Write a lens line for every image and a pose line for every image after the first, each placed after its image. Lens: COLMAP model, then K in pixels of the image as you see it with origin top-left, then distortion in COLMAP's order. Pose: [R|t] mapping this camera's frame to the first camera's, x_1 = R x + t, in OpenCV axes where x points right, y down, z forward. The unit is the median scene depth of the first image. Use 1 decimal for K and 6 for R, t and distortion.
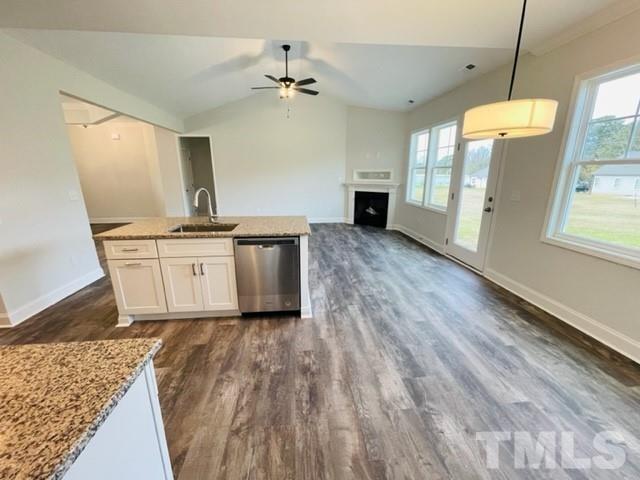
lens RADIAL K [[256.0, 0, 316.5], [0, 256.0, 238.7], [0, 0, 1]] dist [0.003060, -0.001454]
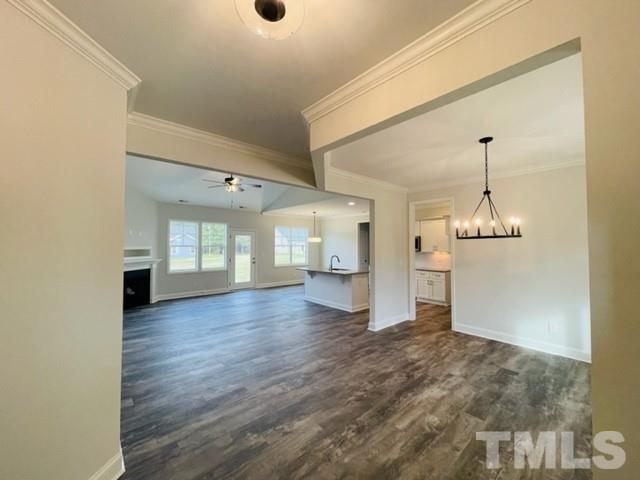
lens RADIAL K [[256.0, 0, 318.0], [0, 256.0, 239.3], [0, 0, 1]] dist [0.003060, -0.001454]
pose [[-0.588766, 0.020746, 0.808037, -2.227980], [0.203448, 0.971291, 0.123302, -0.649413], [-0.782281, 0.236990, -0.576083, 2.370500]]
